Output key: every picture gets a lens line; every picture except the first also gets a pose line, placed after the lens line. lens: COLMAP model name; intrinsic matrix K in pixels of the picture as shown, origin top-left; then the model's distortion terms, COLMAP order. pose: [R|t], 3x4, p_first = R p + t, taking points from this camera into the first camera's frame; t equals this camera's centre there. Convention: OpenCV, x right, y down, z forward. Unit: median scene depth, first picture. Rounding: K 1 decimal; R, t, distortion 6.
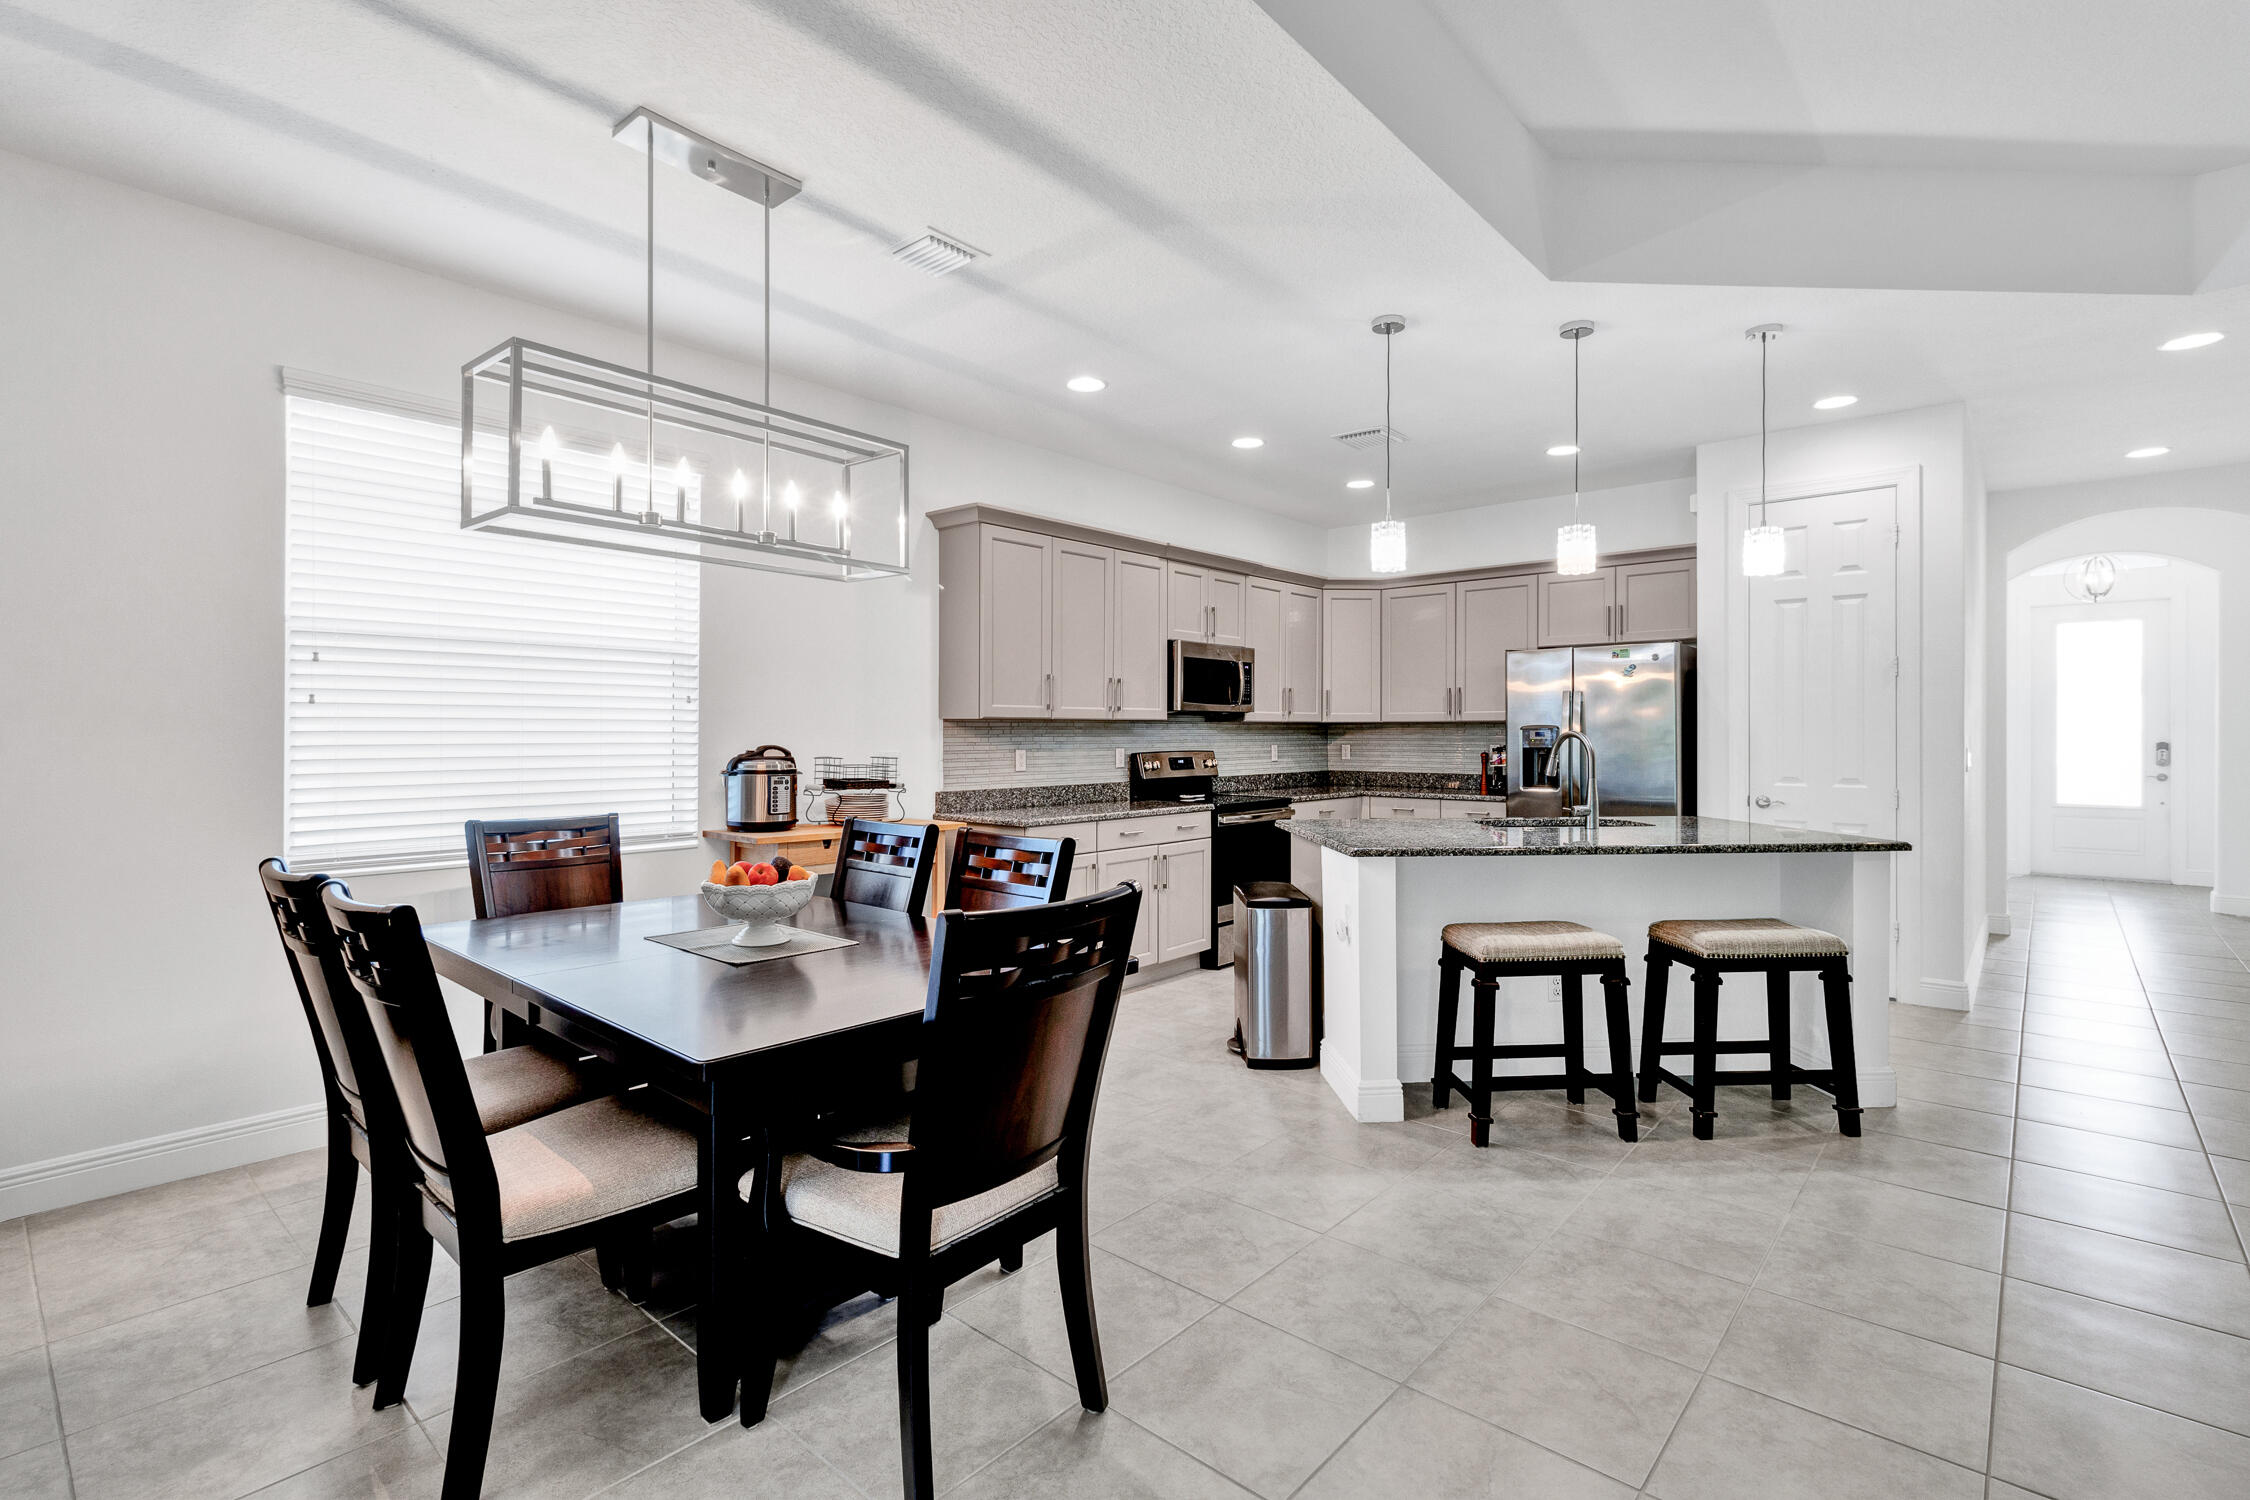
lens RADIAL K [[1039.9, 0, 1123.7], [0, 1039.9, 739.5], [0, 0, 1]] dist [-0.000970, 0.000402]
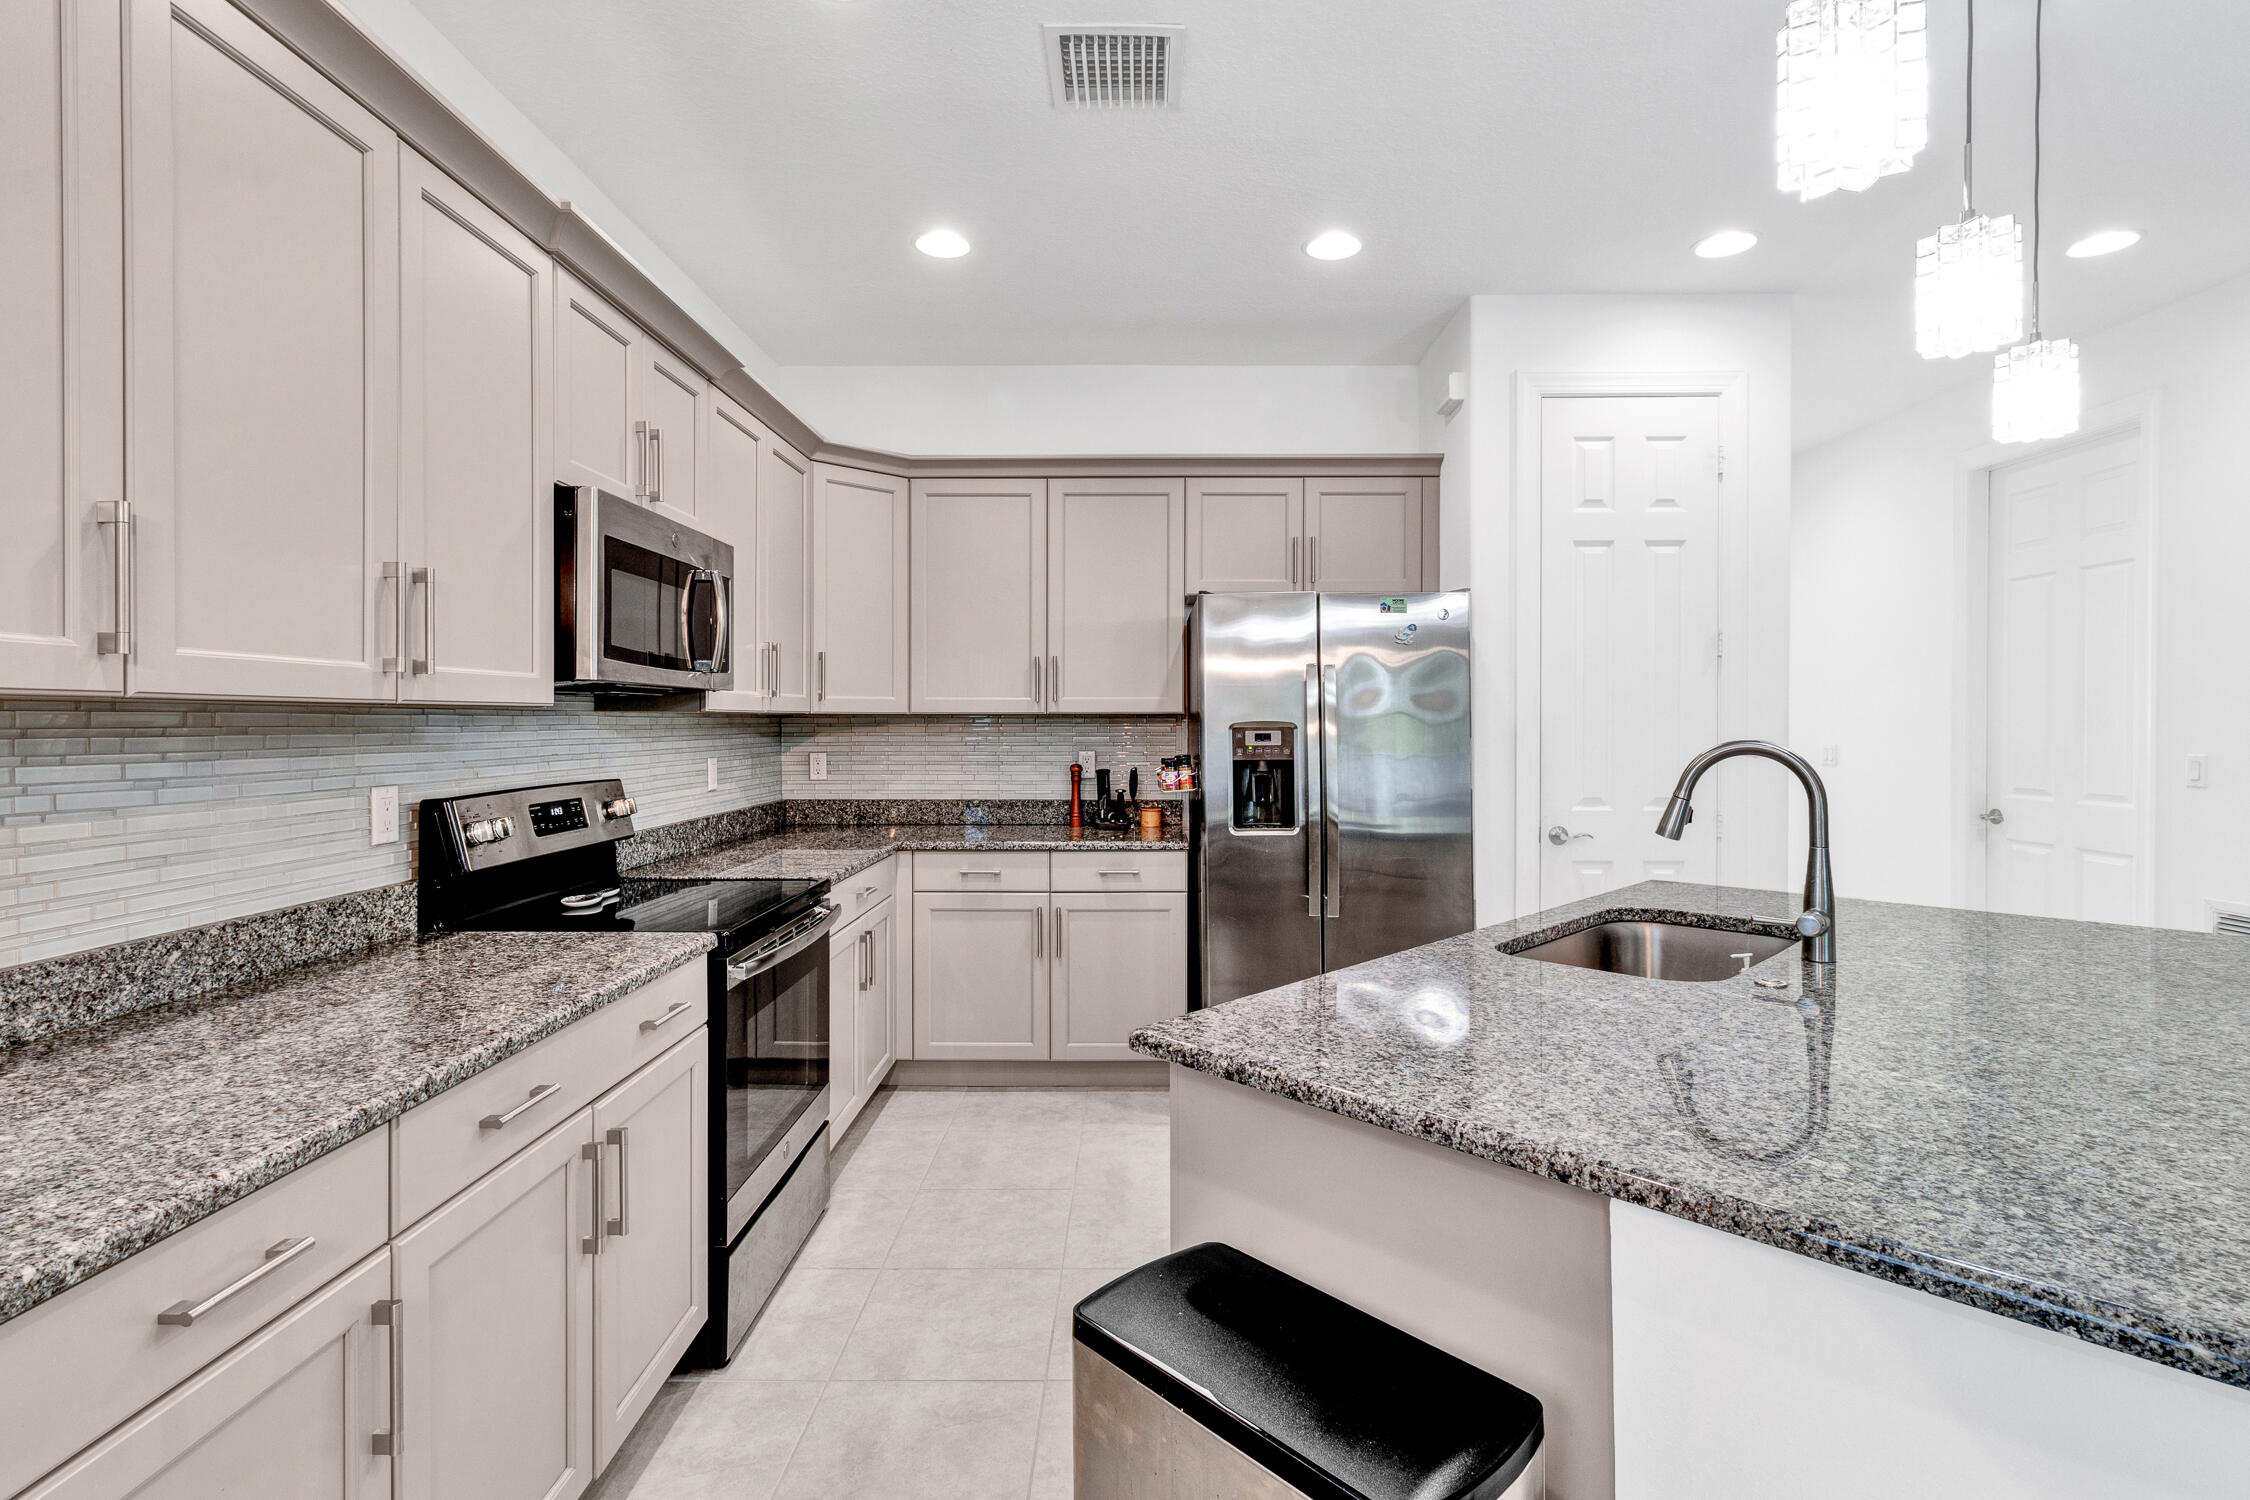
lens RADIAL K [[1073.3, 0, 1126.5], [0, 1073.3, 733.5], [0, 0, 1]] dist [0.003409, 0.001697]
pose [[0.758890, -0.005699, 0.651193, -0.052527], [0.003600, 0.999983, 0.004556, -0.010787], [-0.651208, -0.001113, 0.758898, 0.621753]]
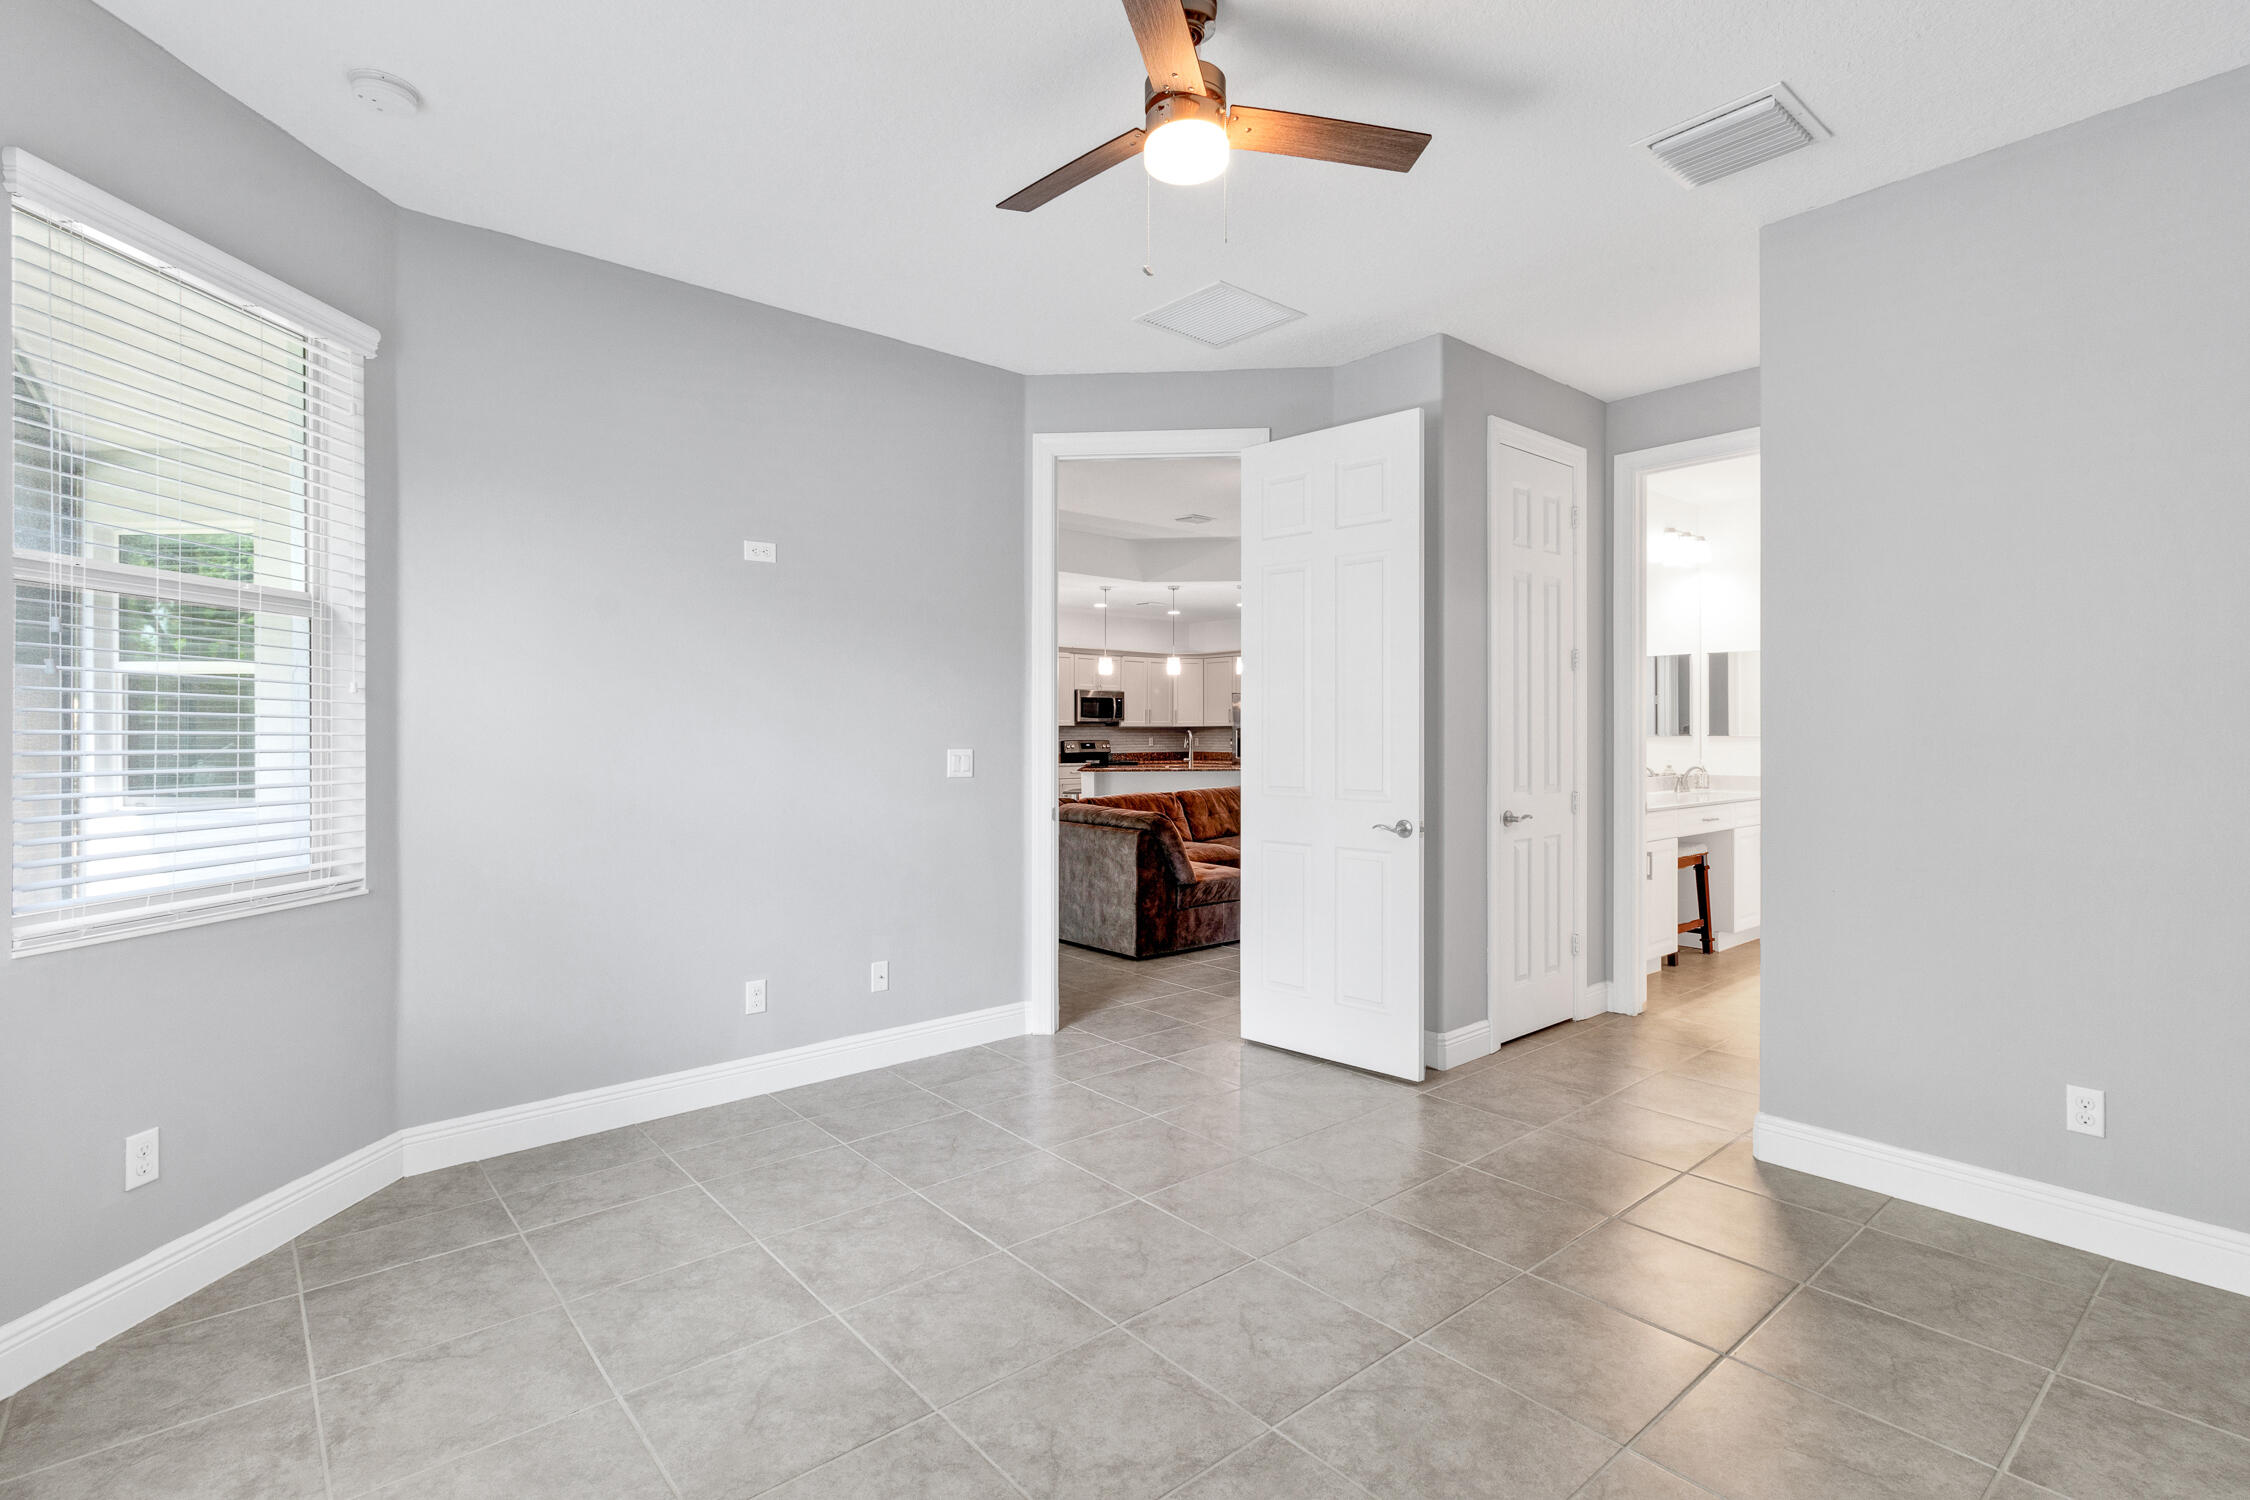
lens RADIAL K [[1062.6, 0, 1123.2], [0, 1062.6, 735.0], [0, 0, 1]] dist [0.001212, 0.000453]
pose [[0.989353, 0.002526, -0.145517, 0.500778], [-0.002932, 0.999992, -0.002572, 0.006832], [0.145509, 0.002972, 0.989352, -1.290664]]
